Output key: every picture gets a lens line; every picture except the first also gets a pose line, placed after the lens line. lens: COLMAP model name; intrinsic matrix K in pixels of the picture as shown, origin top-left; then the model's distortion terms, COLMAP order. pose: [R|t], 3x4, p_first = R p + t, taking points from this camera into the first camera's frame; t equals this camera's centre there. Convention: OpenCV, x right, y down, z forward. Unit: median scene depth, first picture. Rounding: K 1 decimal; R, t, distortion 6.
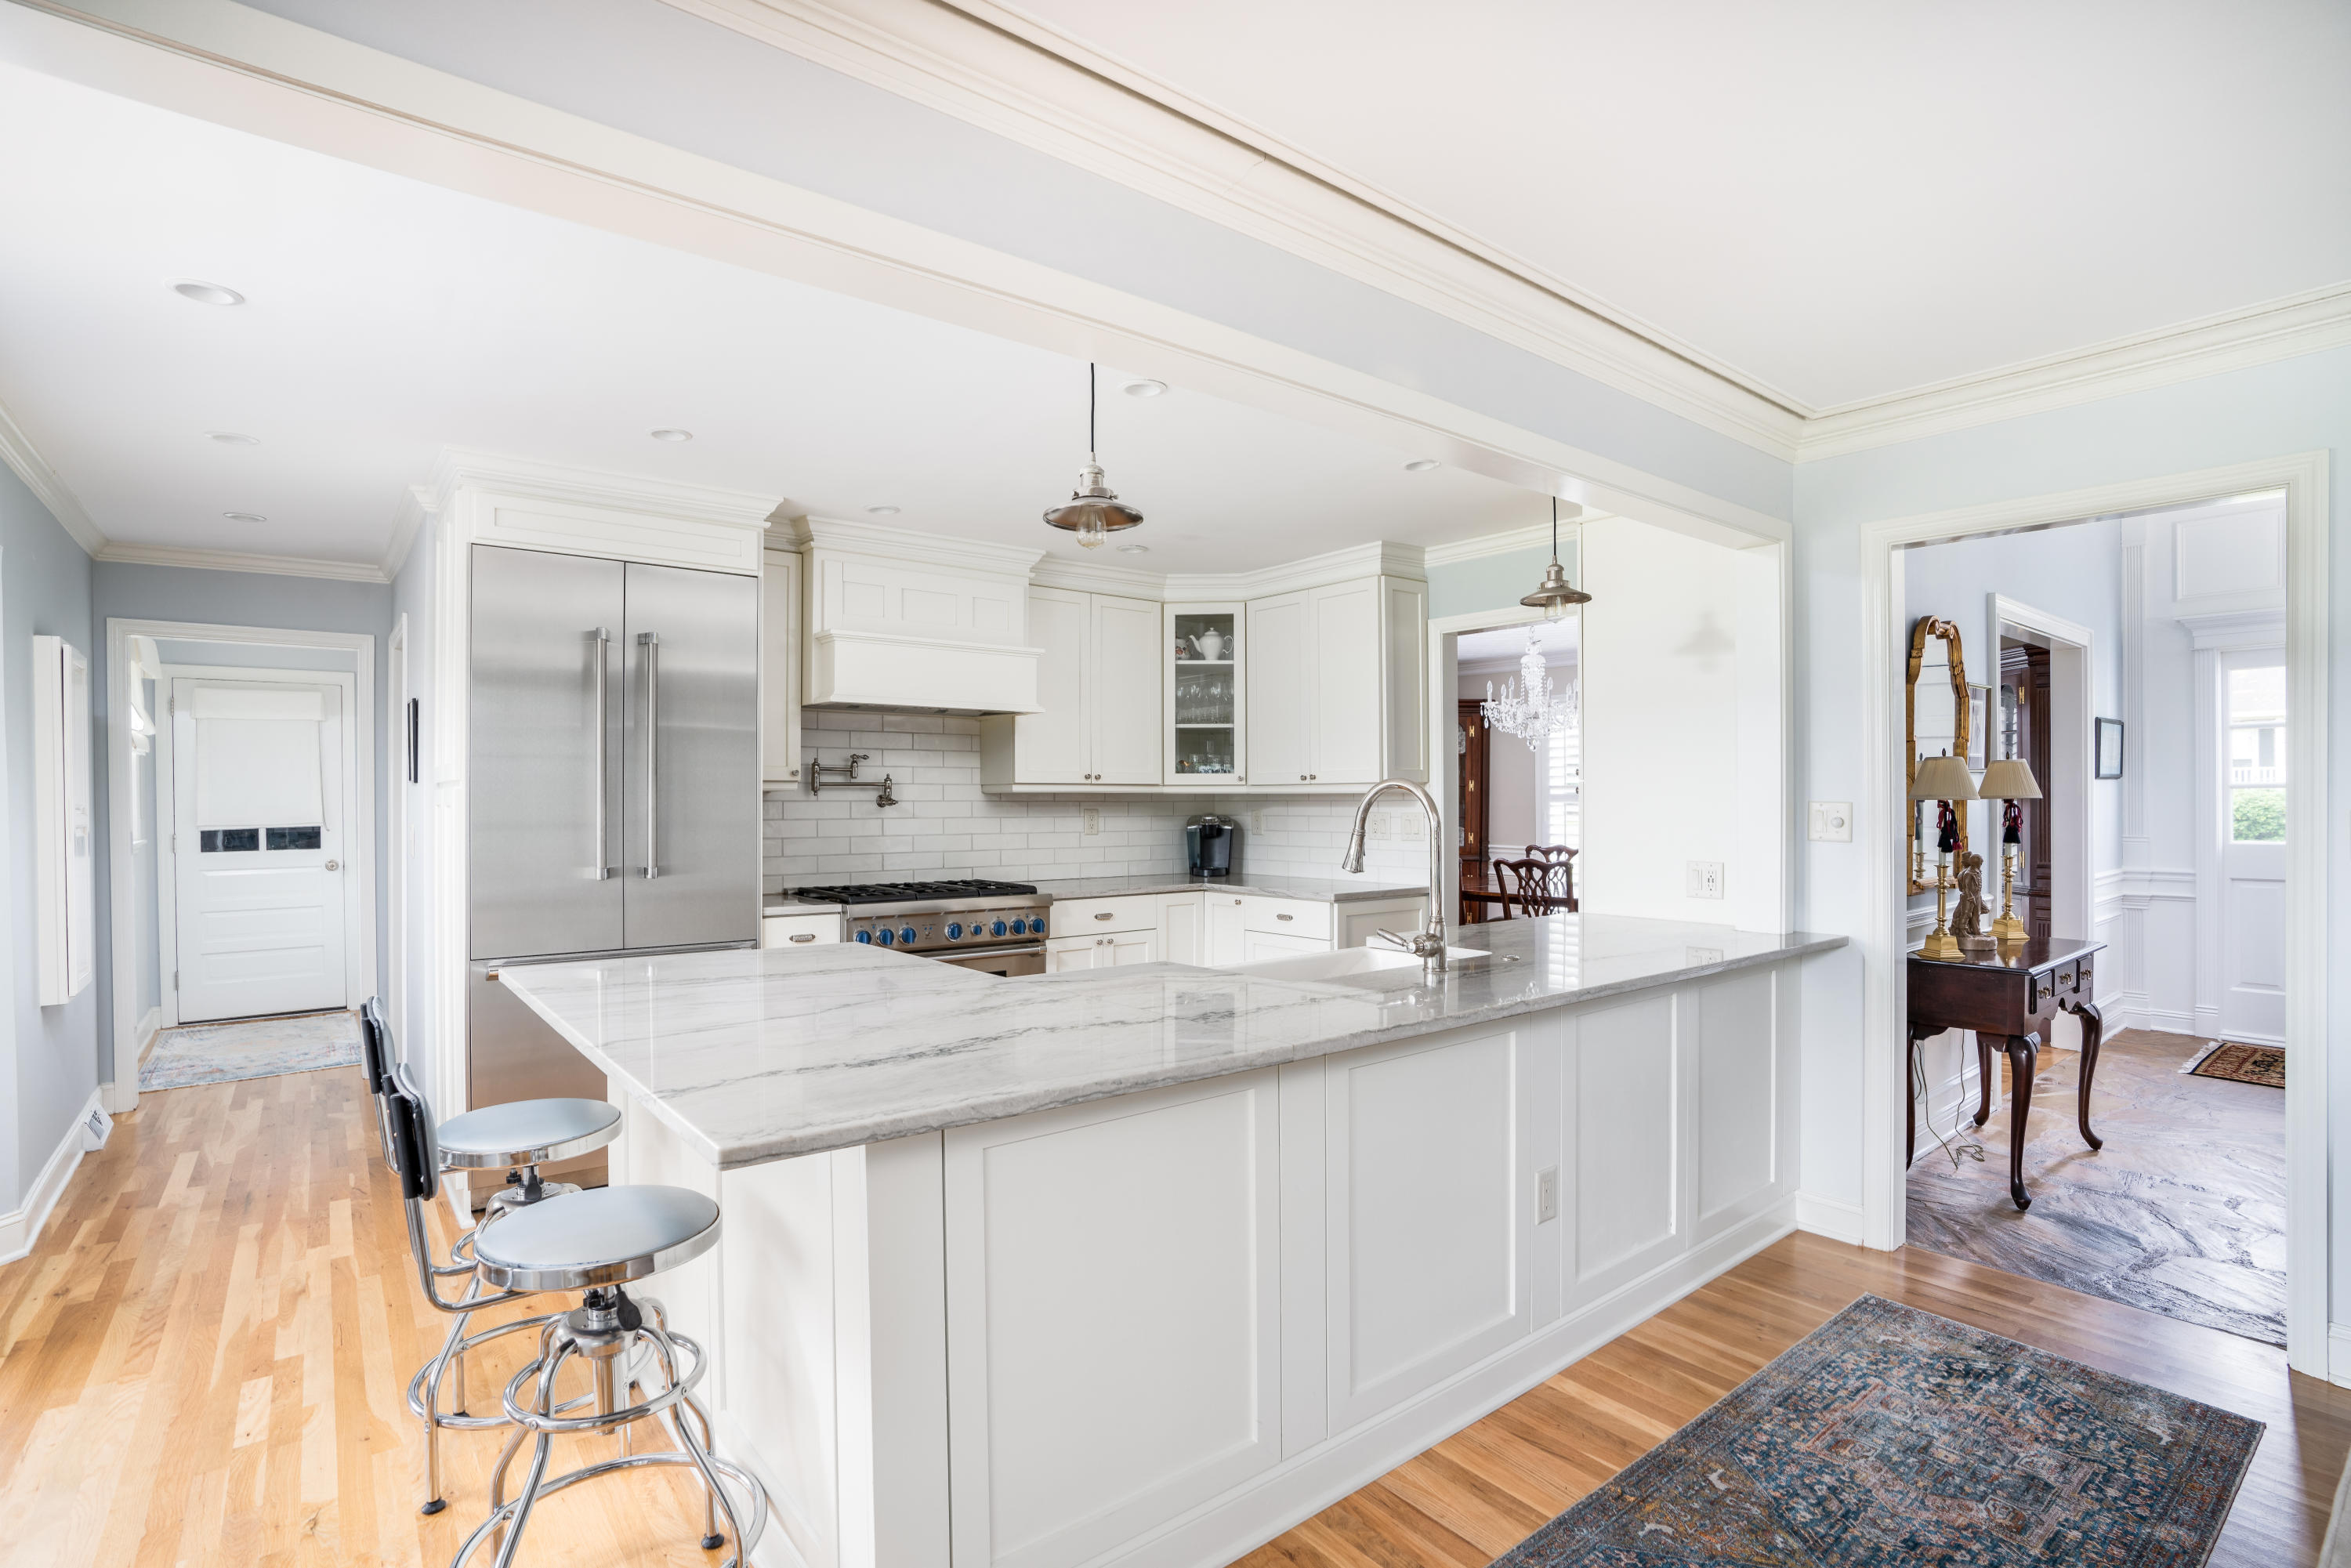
lens RADIAL K [[1132.9, 0, 1165.2], [0, 1132.9, 789.8], [0, 0, 1]] dist [-0.019141, -0.000062]
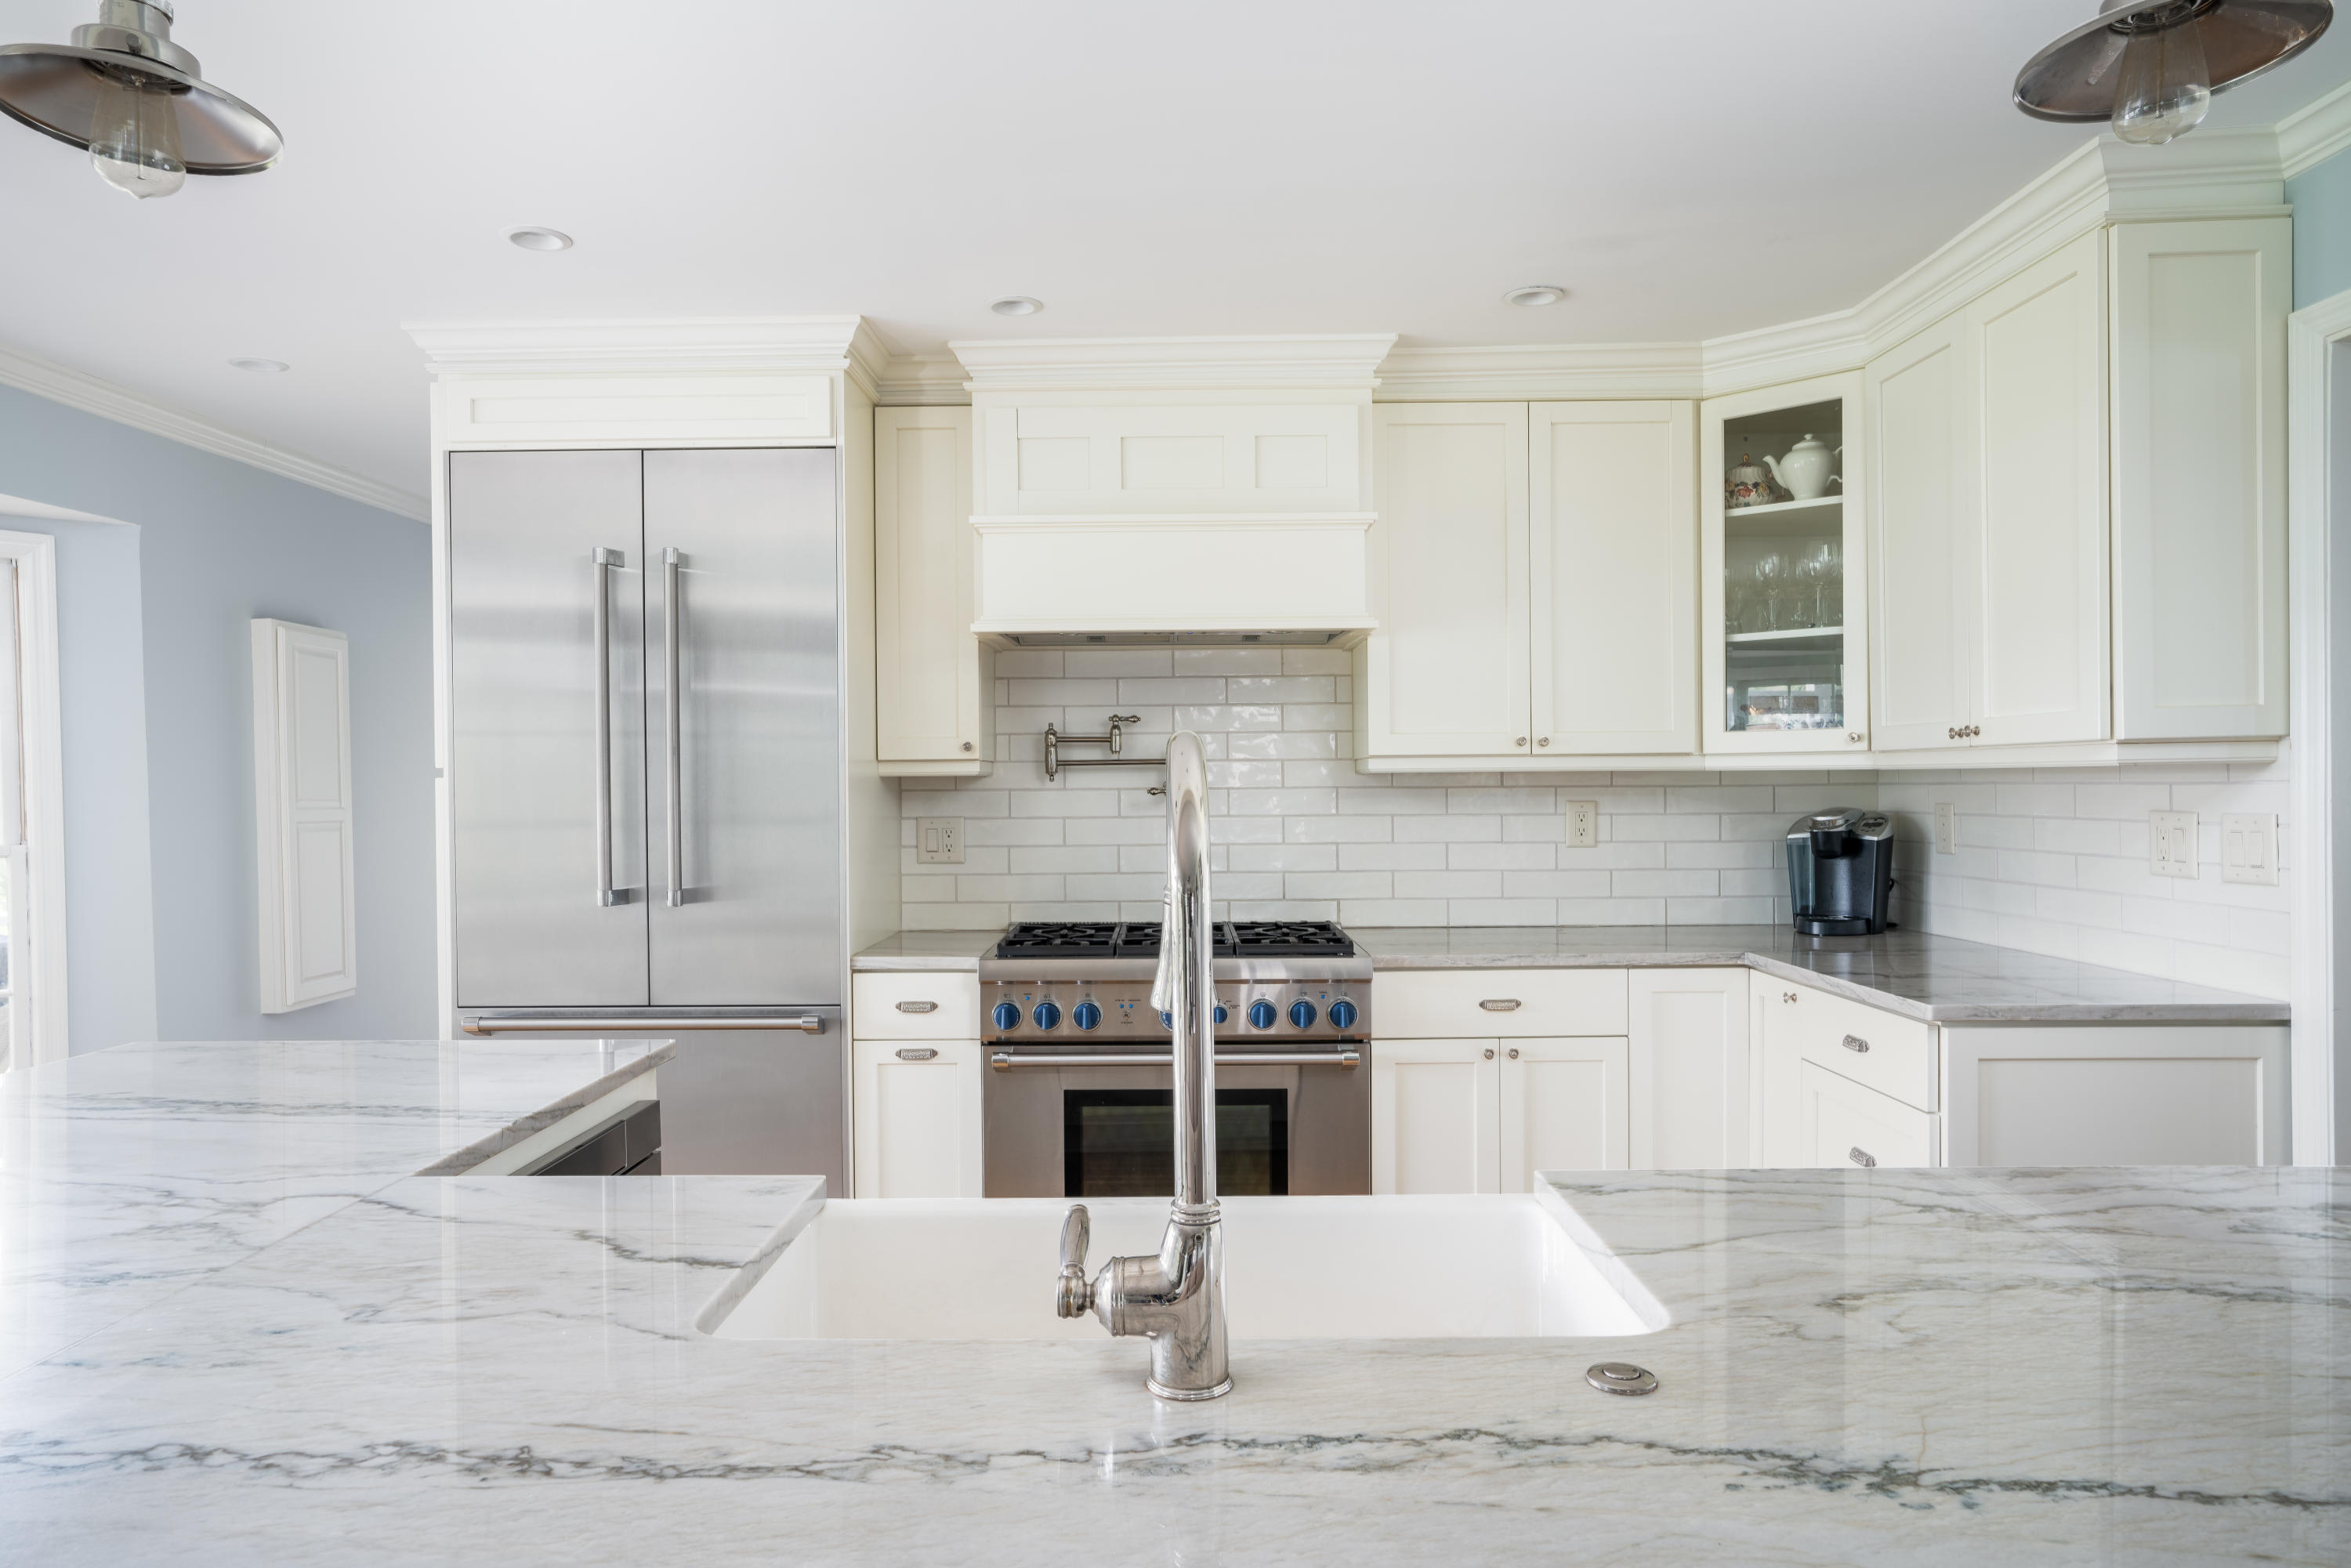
lens RADIAL K [[1475.6, 0, 1174.8], [0, 1475.6, 799.2], [0, 0, 1]] dist [-0.019582, -0.000229]
pose [[0.778957, 0.003185, -0.627069, 0.255825], [0.013607, 0.999666, 0.021979, -0.001806], [0.626929, -0.025653, 0.778654, 0.363038]]
